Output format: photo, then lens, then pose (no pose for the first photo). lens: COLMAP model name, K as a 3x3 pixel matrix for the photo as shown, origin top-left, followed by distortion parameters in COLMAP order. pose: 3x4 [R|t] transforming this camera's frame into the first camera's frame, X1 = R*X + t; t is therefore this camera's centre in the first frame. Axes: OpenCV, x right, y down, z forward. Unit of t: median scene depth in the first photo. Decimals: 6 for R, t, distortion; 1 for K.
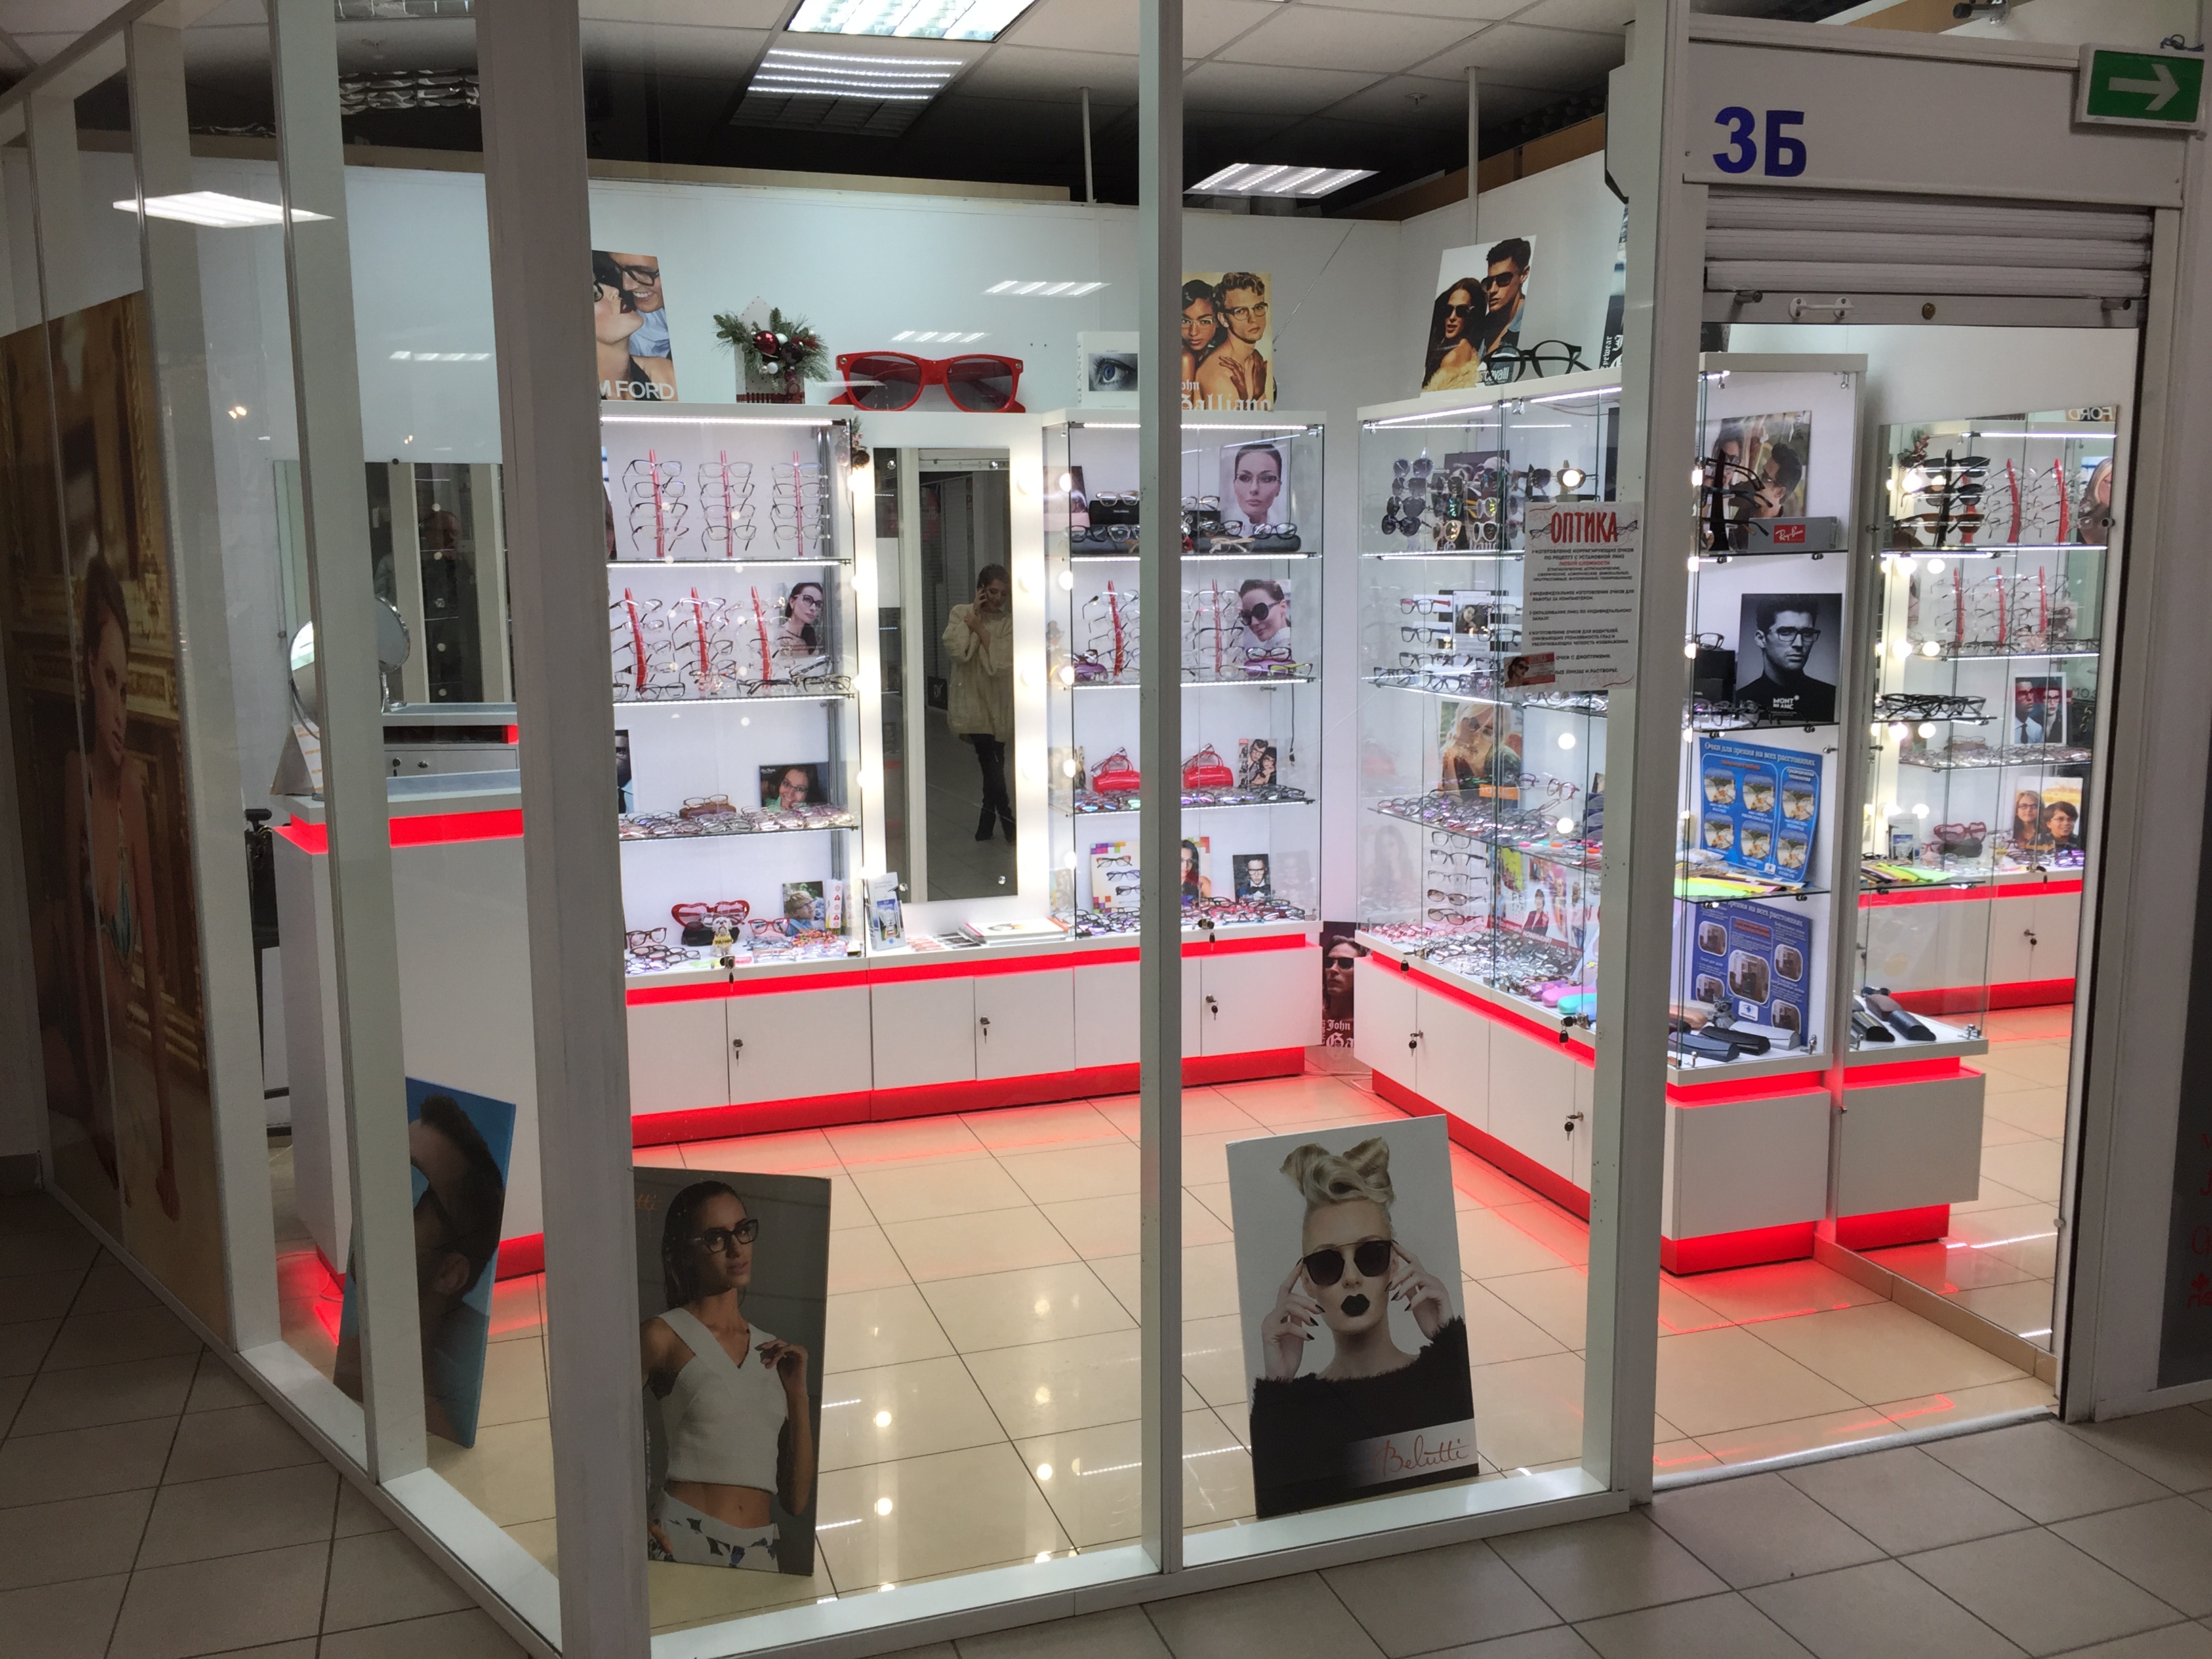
lens RADIAL K [[1891.2, 0, 1106.0], [0, 1891.2, 829.5], [0, 0, 1]] dist [0.086786, -0.116781]
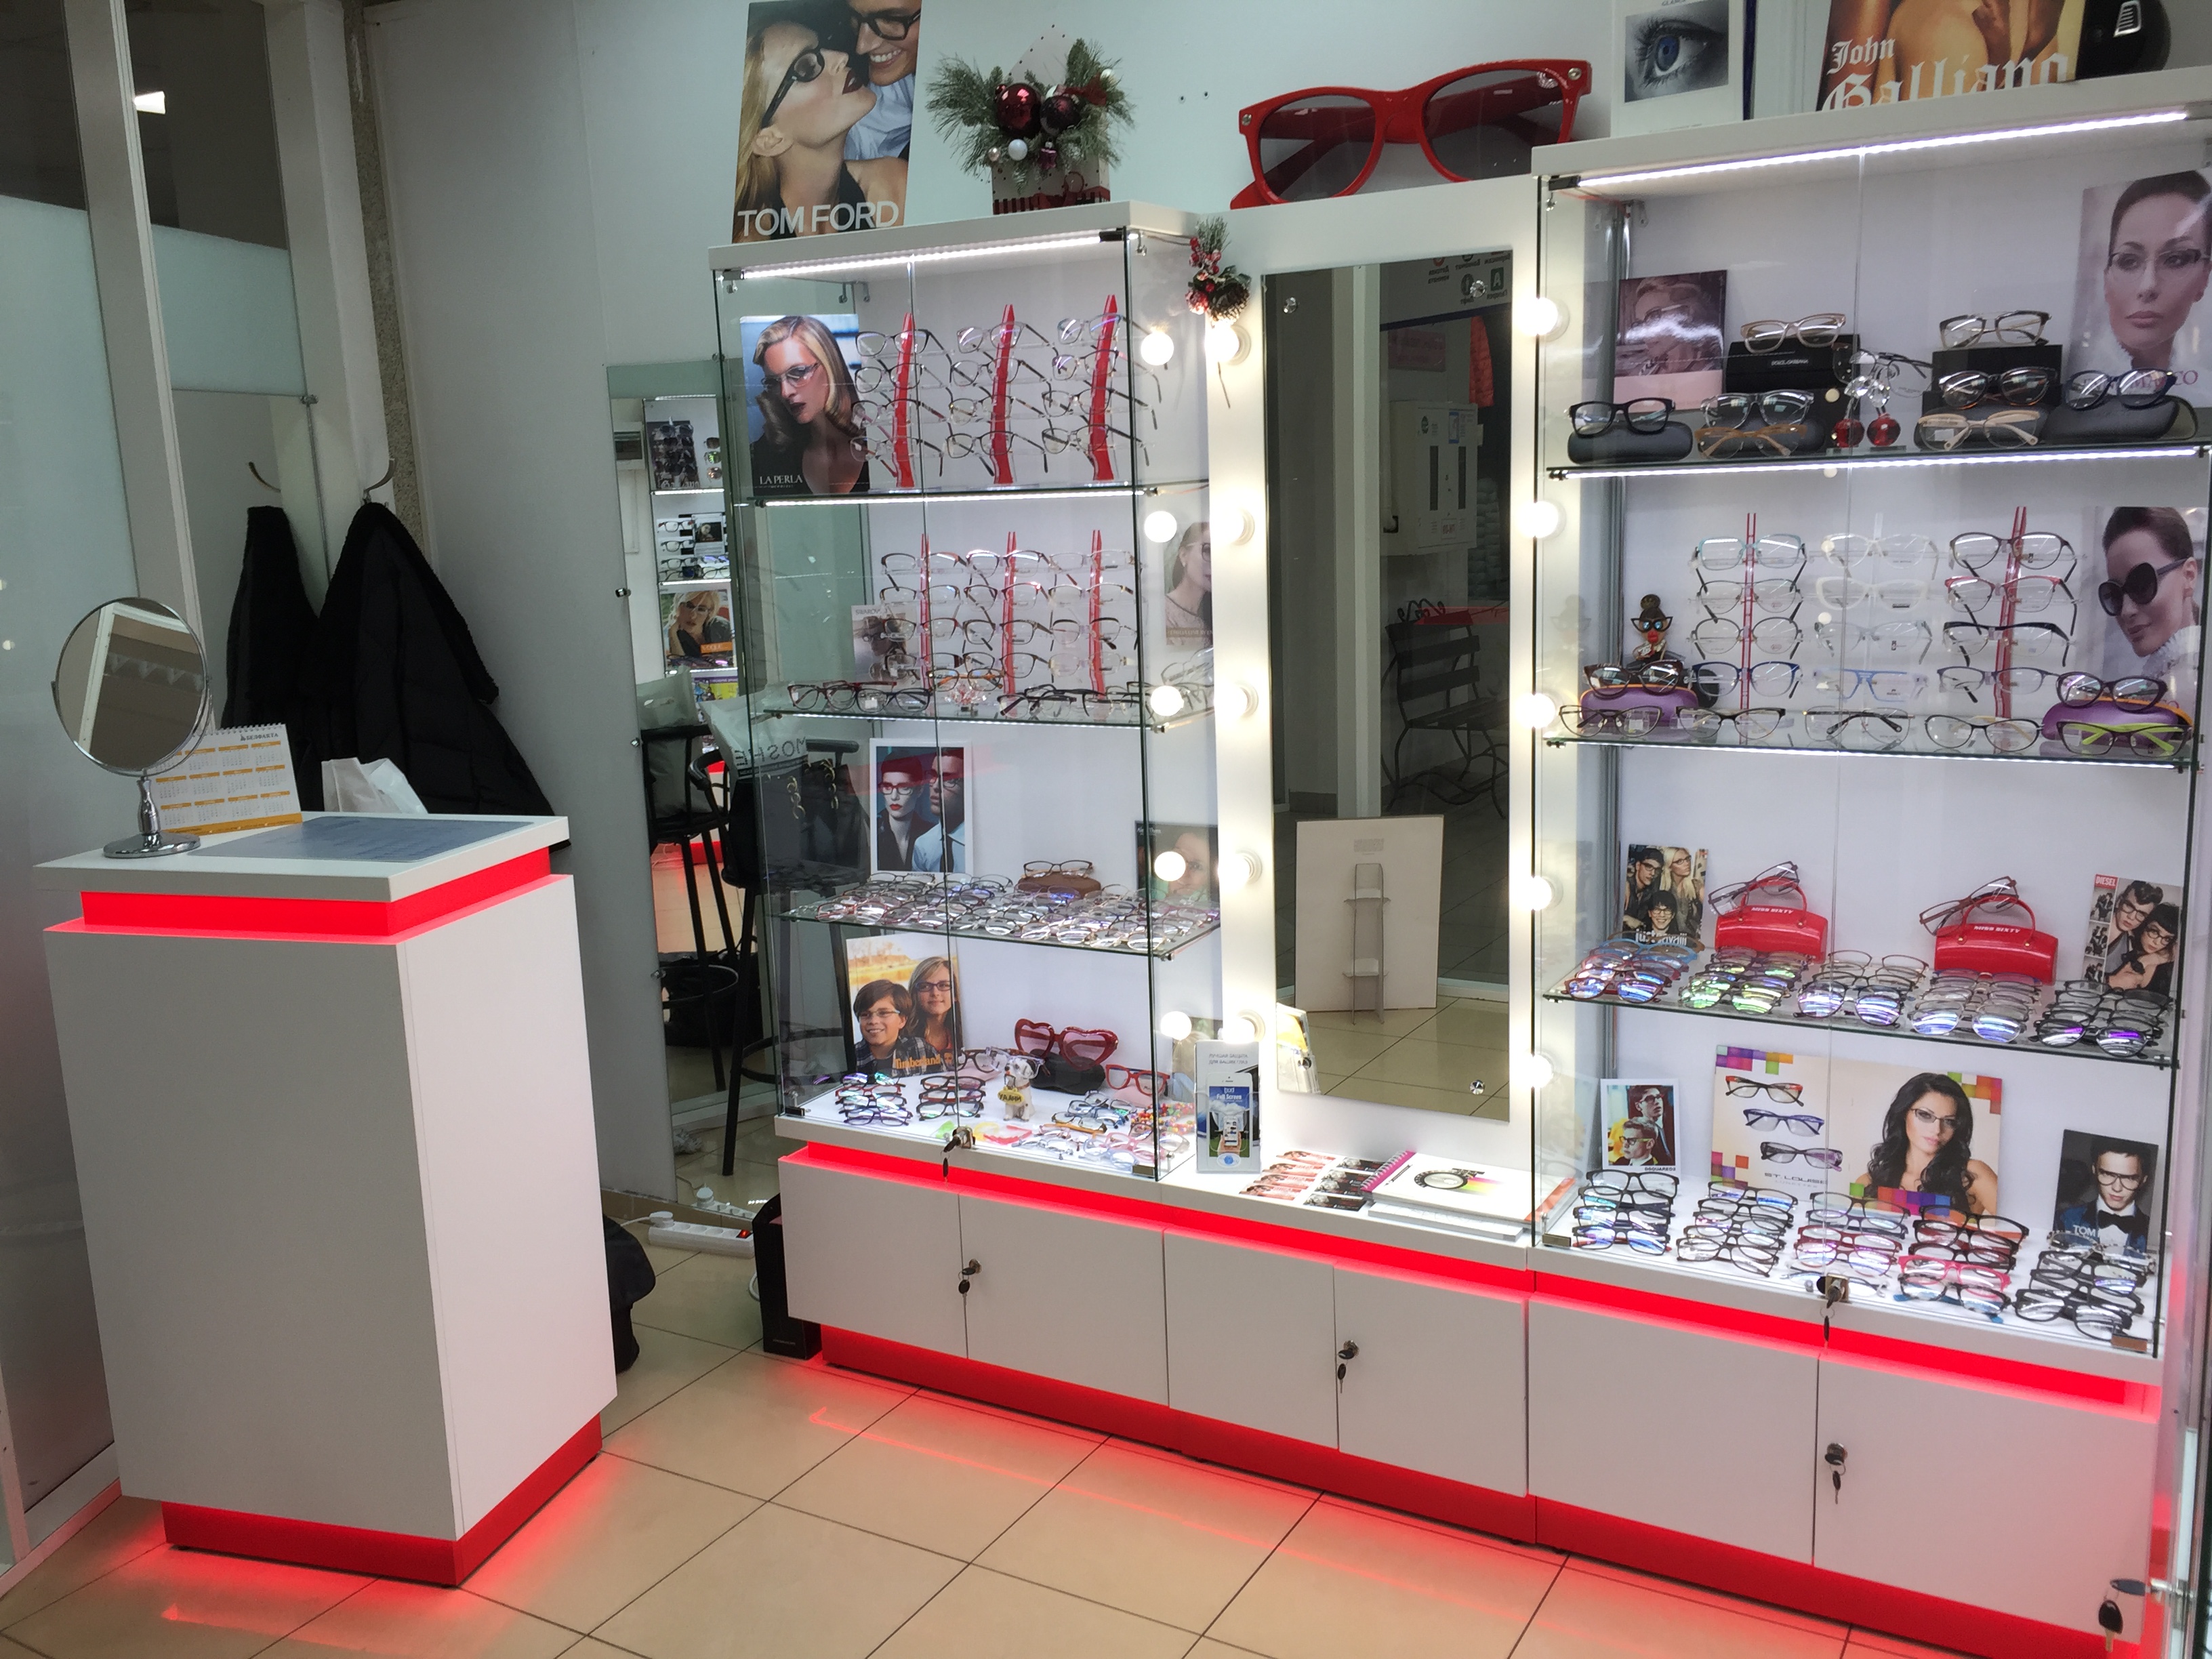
lens RADIAL K [[1891.2, 0, 1106.0], [0, 1891.2, 829.5], [0, 0, 1]] dist [0.086786, -0.116781]
pose [[0.660977, 0.124983, -0.739924, 0.267492], [-0.079899, 0.992149, 0.096213, -0.089979], [0.746140, -0.004475, 0.665774, 0.588522]]
